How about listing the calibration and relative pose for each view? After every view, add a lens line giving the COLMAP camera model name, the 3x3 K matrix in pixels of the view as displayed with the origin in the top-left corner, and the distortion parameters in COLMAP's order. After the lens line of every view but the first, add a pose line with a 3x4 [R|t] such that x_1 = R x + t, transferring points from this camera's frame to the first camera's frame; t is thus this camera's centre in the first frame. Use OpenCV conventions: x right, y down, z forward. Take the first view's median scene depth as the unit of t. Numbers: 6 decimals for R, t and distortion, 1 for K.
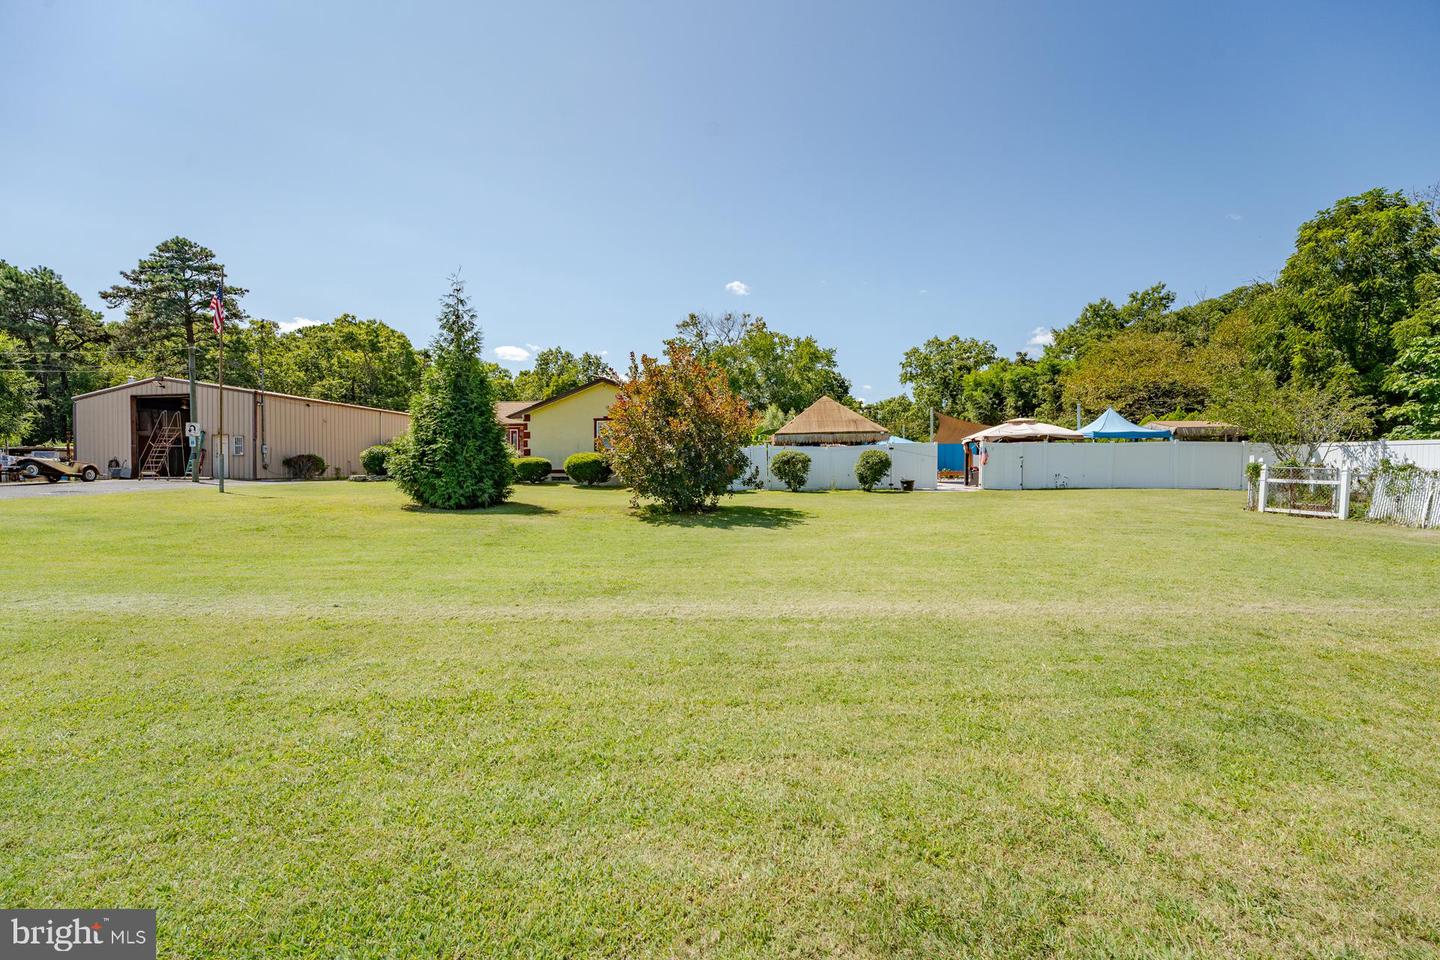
lens RADIAL K [[593.7, 0, 719.4], [0, 593.7, 476.5], [0, 0, 1]] dist [-0.032197, 0.006519]
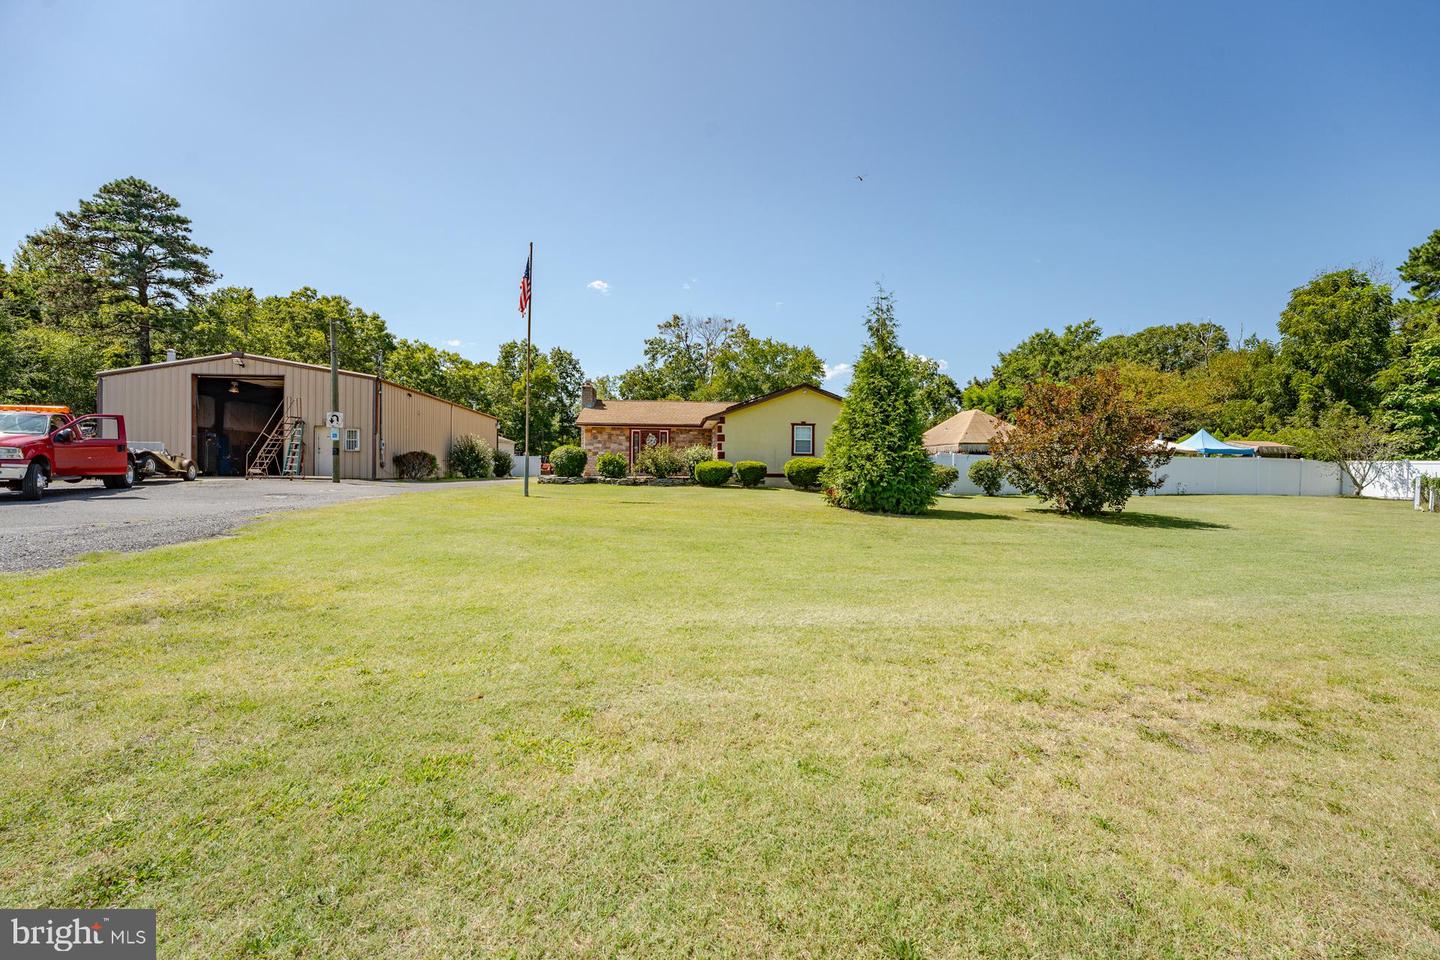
lens RADIAL K [[593.7, 0, 725.2], [0, 593.7, 476.0], [0, 0, 1]] dist [-0.032197, 0.006519]
pose [[0.972633, 0.011563, 0.232059, -0.466348], [-0.010666, 0.999930, -0.005122, -0.001571], [-0.232102, 0.002507, 0.972688, 0.036663]]
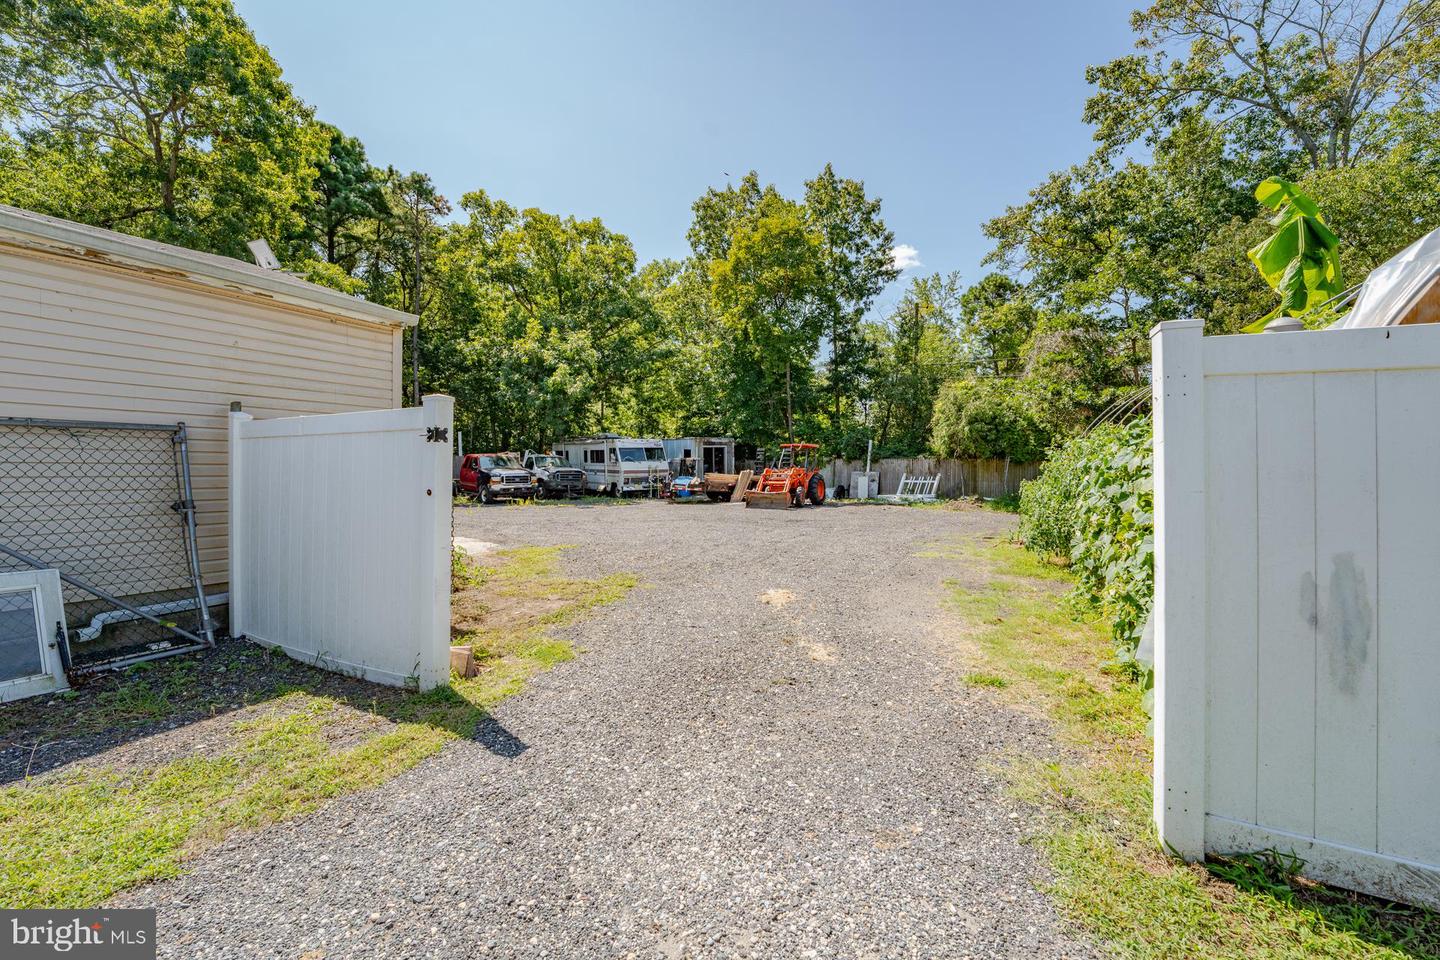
lens RADIAL K [[593.7, 0, 732.4], [0, 593.7, 478.5], [0, 0, 1]] dist [-0.032197, 0.006519]
pose [[0.972377, 0.006105, -0.233335, -0.496075], [-0.007094, 0.999969, -0.003401, -0.038460], [0.233307, 0.004962, 0.972391, 1.630687]]
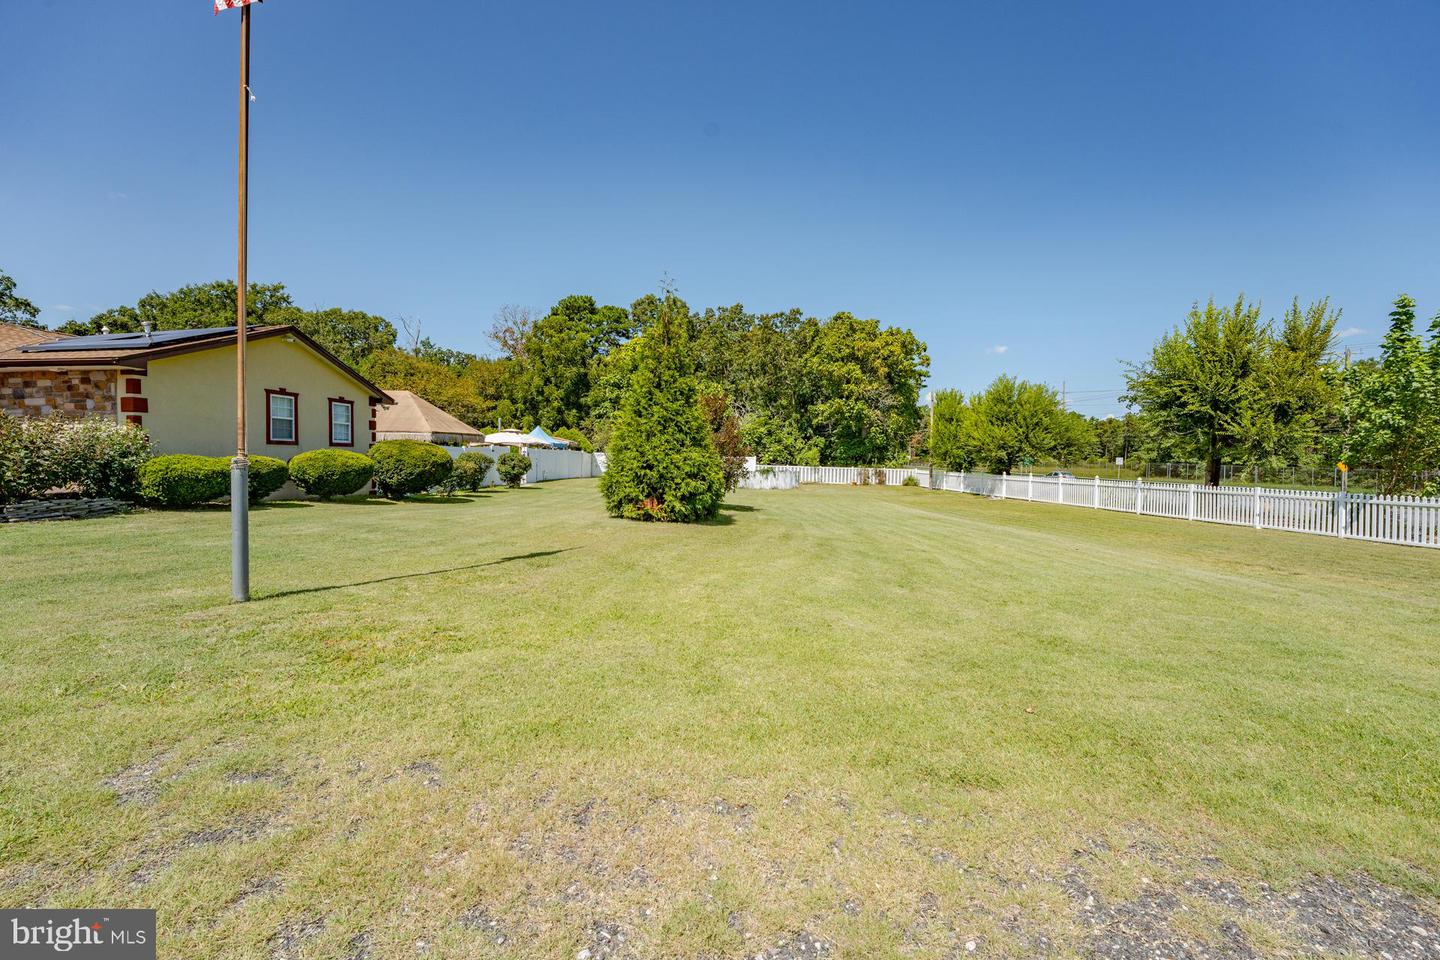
lens RADIAL K [[593.7, 0, 723.6], [0, 593.7, 473.2], [0, 0, 1]] dist [-0.032197, 0.006519]
pose [[-0.045664, -0.019803, 0.998761, -0.688649], [-0.004961, 0.999796, 0.019596, -0.023036], [-0.998945, -0.004060, -0.045753, 0.475853]]
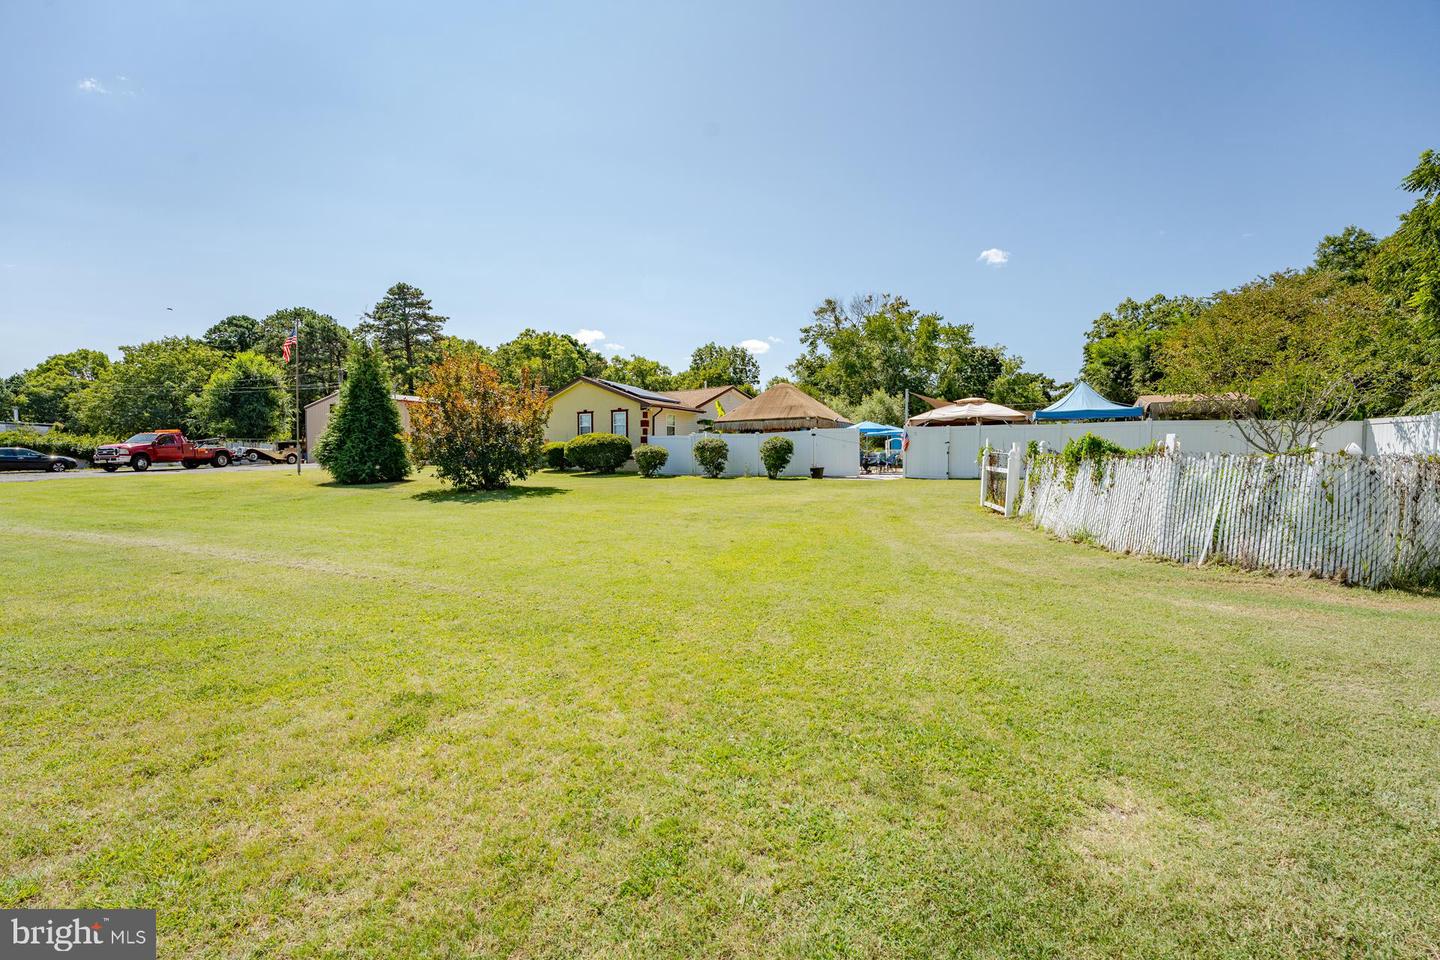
lens RADIAL K [[593.7, 0, 719.9], [0, 593.7, 472.5], [0, 0, 1]] dist [-0.032197, 0.006519]
pose [[0.923837, 0.011055, -0.382625, 0.408454], [-0.005831, 0.999873, 0.014809, 0.000972], [0.382741, -0.011450, 0.923785, 0.033640]]
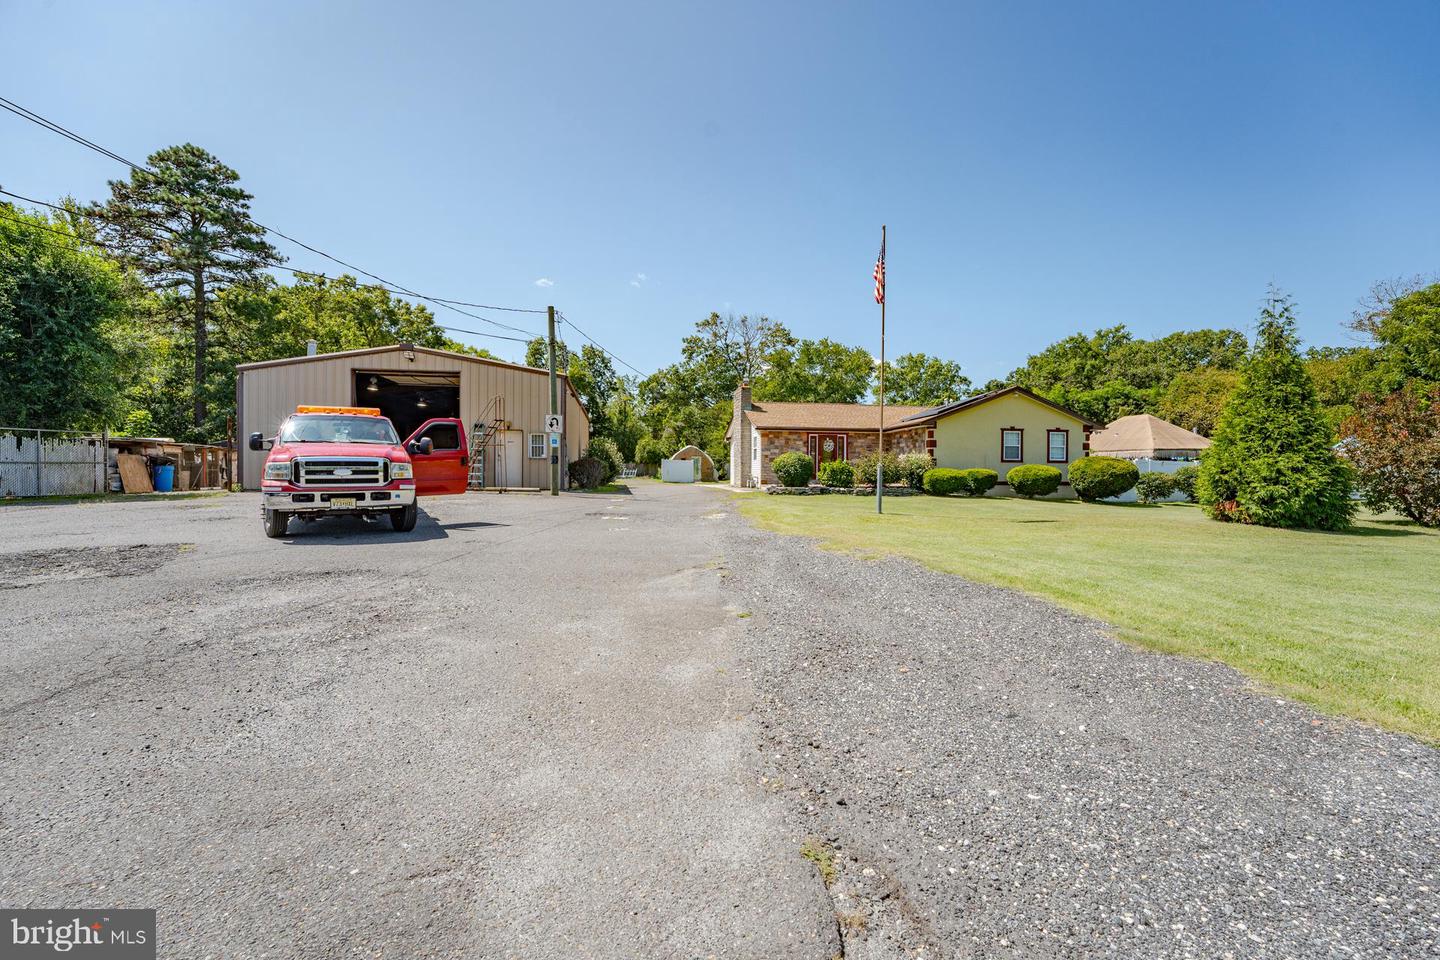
lens RADIAL K [[593.7, 0, 721.9], [0, 593.7, 478.6], [0, 0, 1]] dist [-0.032197, 0.006519]
pose [[0.953267, 0.006881, 0.302050, -0.783921], [-0.006920, 0.999976, -0.000940, -0.010548], [-0.302049, -0.001194, 0.953292, 0.187515]]
